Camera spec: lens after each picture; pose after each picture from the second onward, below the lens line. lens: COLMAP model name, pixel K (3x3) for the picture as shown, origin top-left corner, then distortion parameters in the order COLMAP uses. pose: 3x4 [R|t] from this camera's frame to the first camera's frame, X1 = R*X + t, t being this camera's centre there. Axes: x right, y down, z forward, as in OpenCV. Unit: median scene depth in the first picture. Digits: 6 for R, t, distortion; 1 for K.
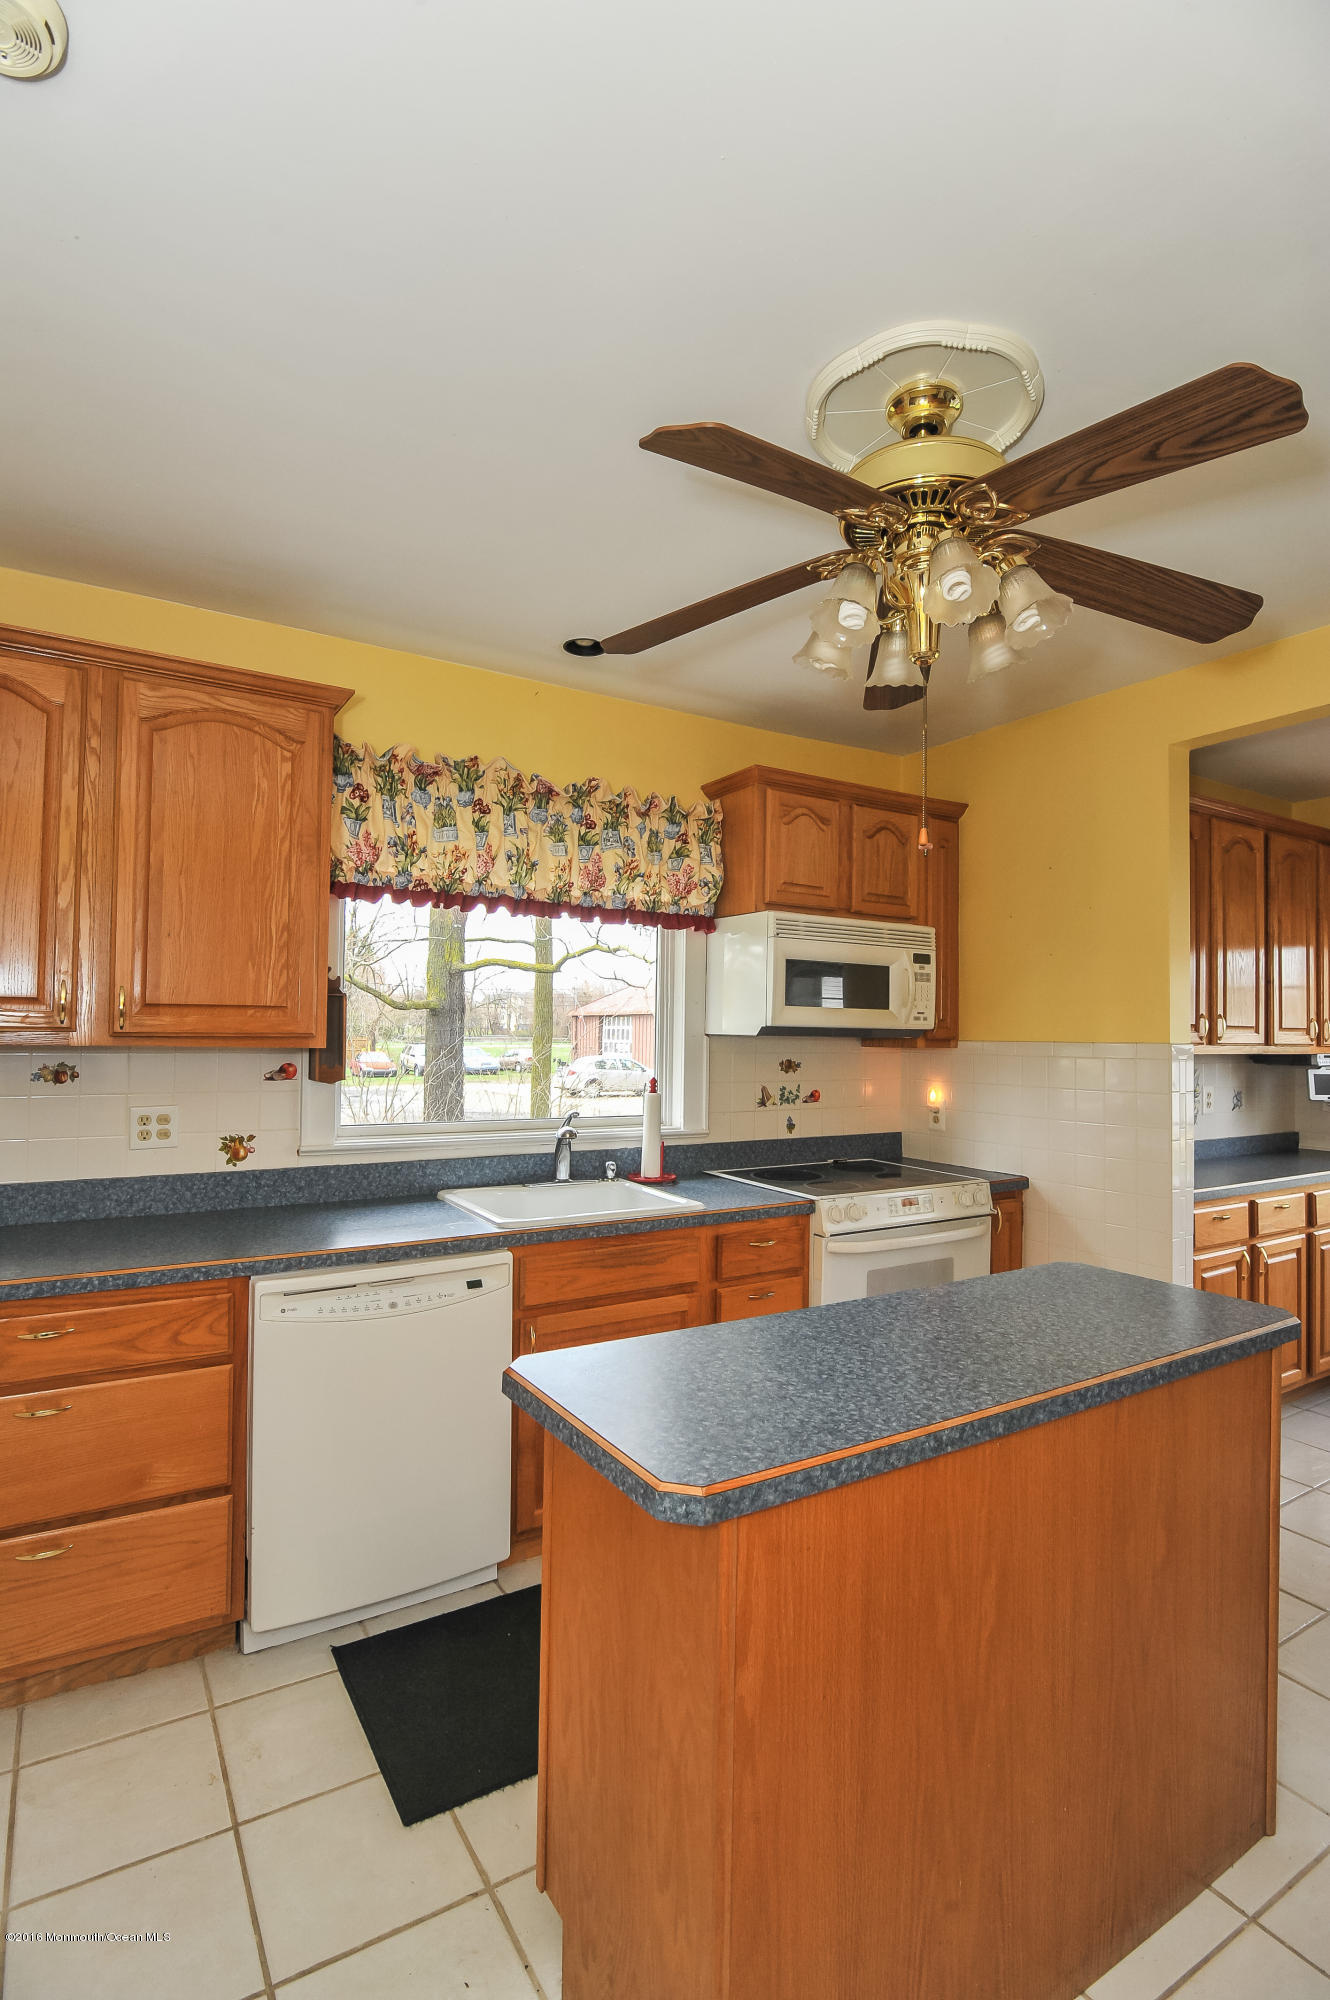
lens RADIAL K [[967.8, 0, 672.5], [0, 967.8, 1007.0], [0, 0, 1]] dist [-0.018714, 0.001294]
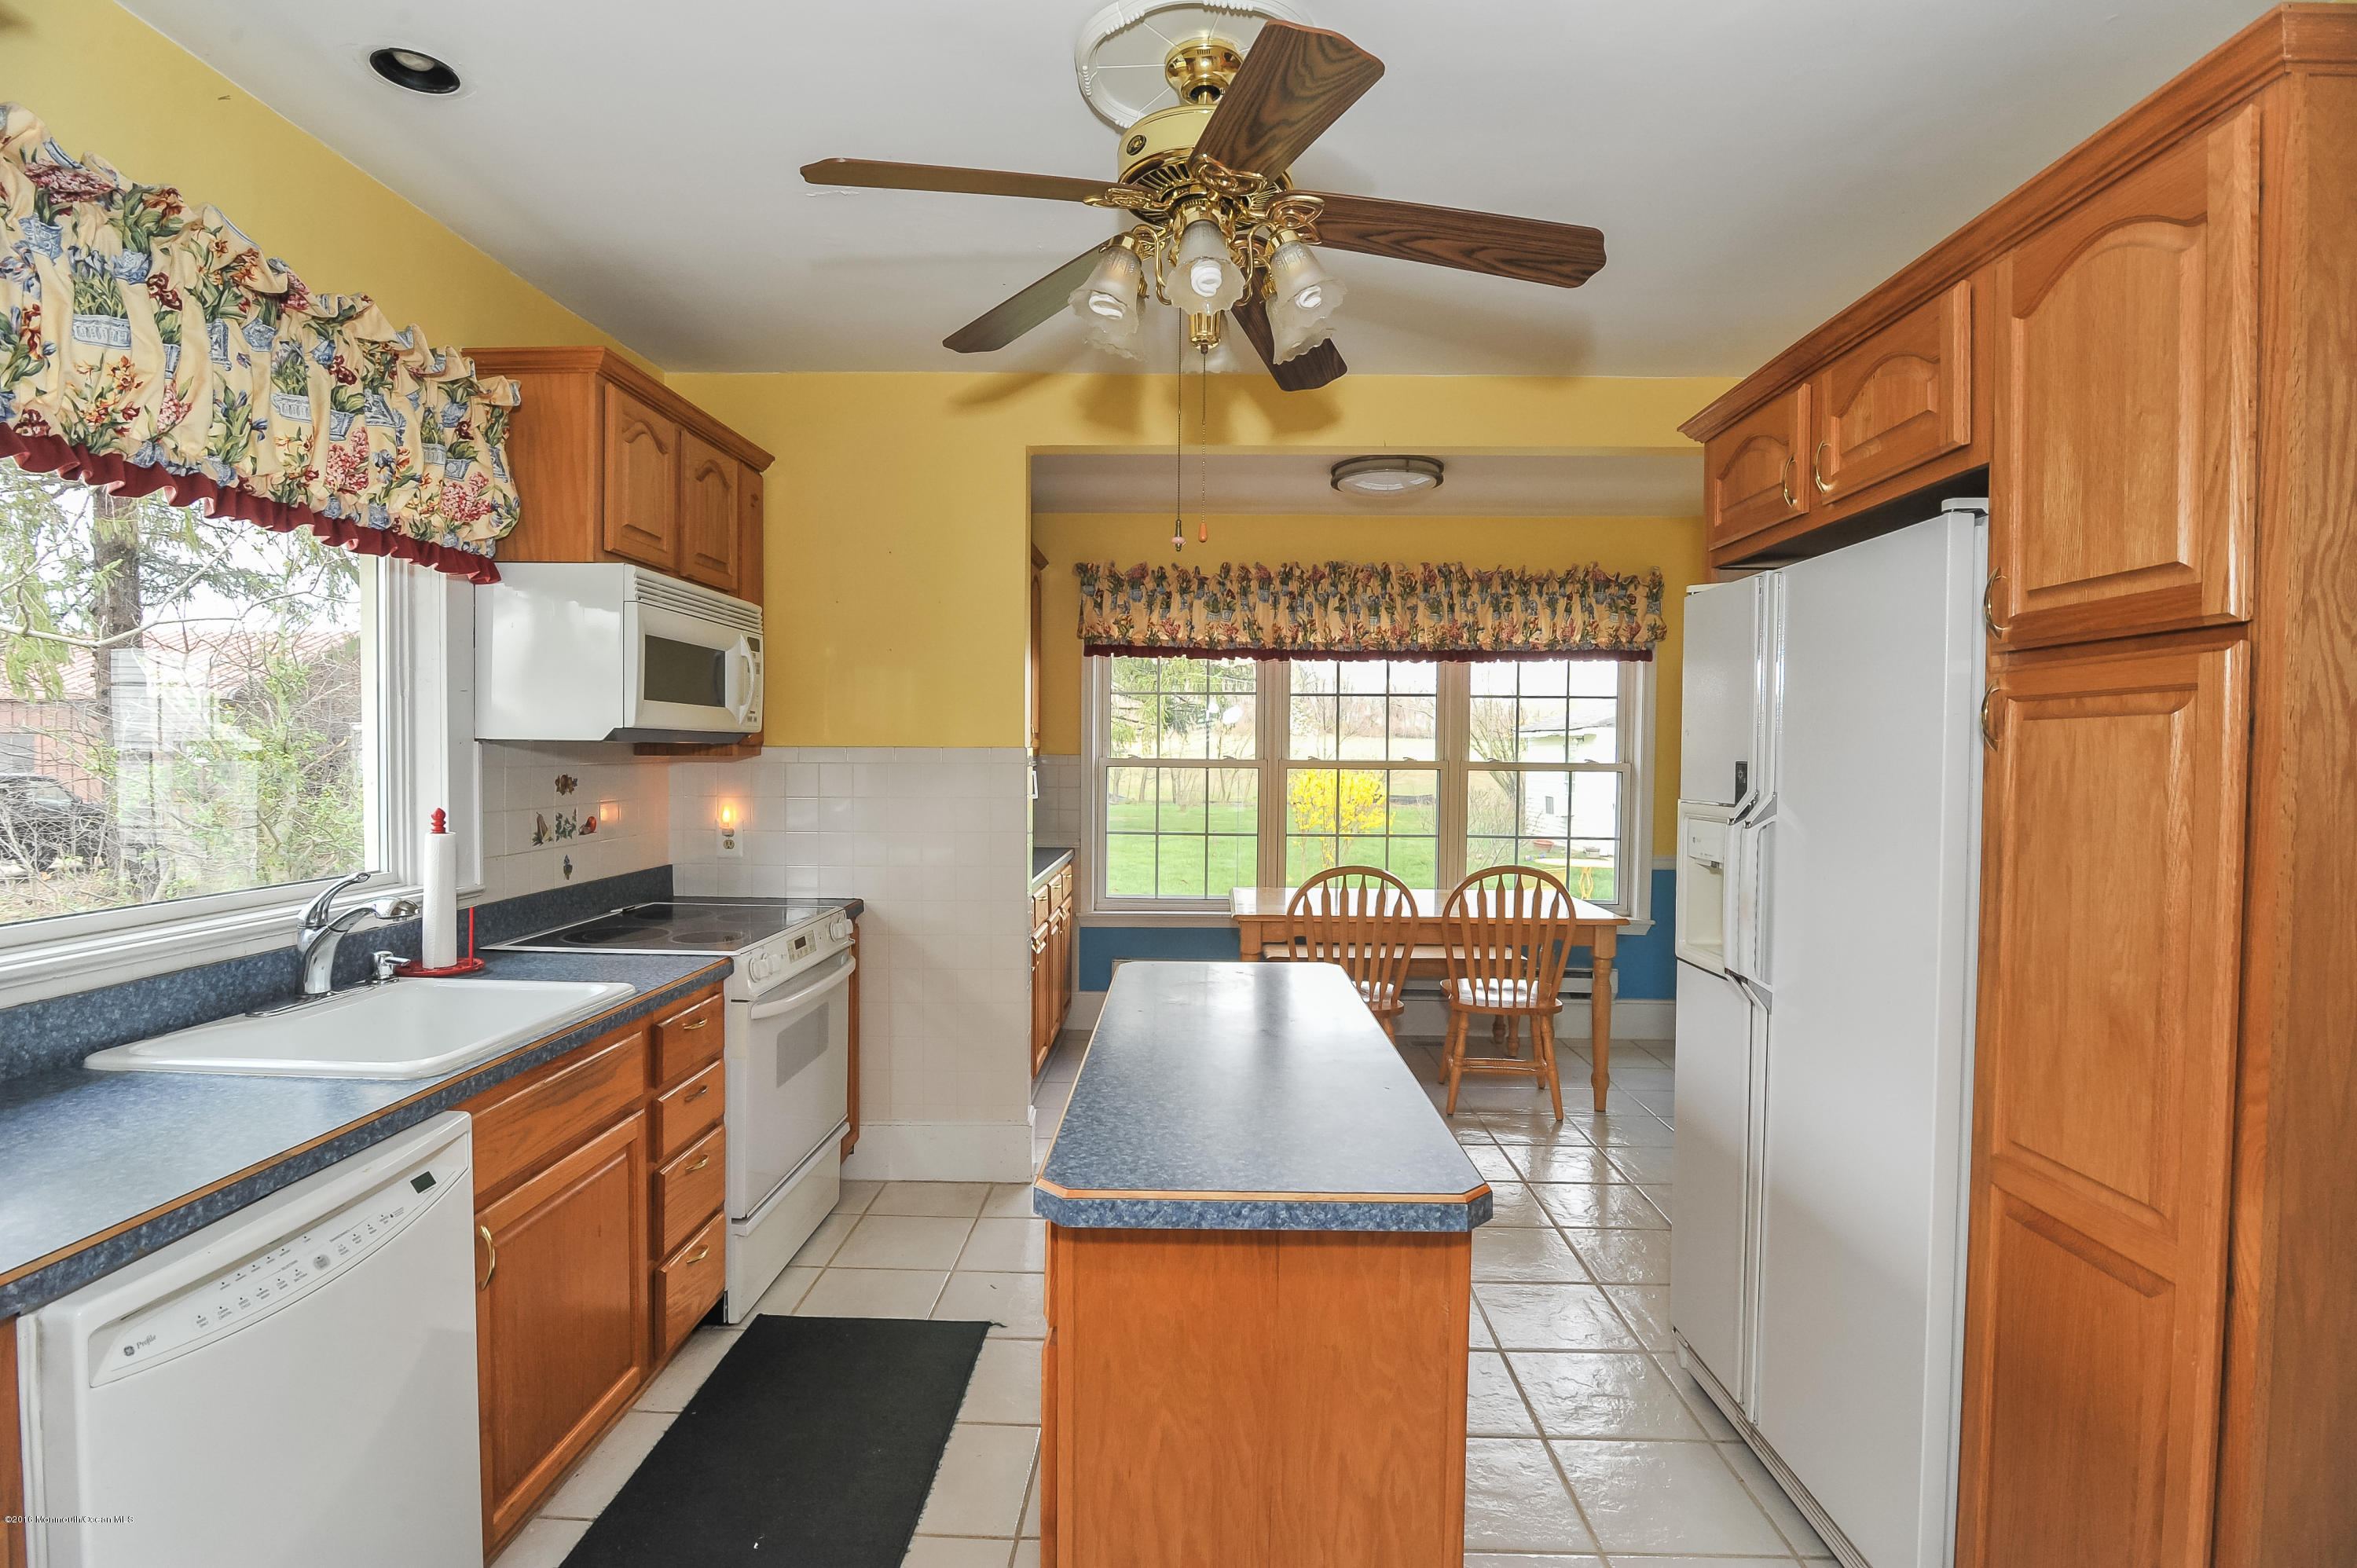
lens RADIAL K [[1140.4, 0, 1172.7], [0, 1140.4, 775.3], [0, 0, 1]] dist [-0.018714, 0.001294]
pose [[0.553710, -0.028950, 0.832206, -0.369349], [-0.021307, 0.998576, 0.048915, 0.005641], [-0.832437, -0.044817, 0.552304, 0.205256]]
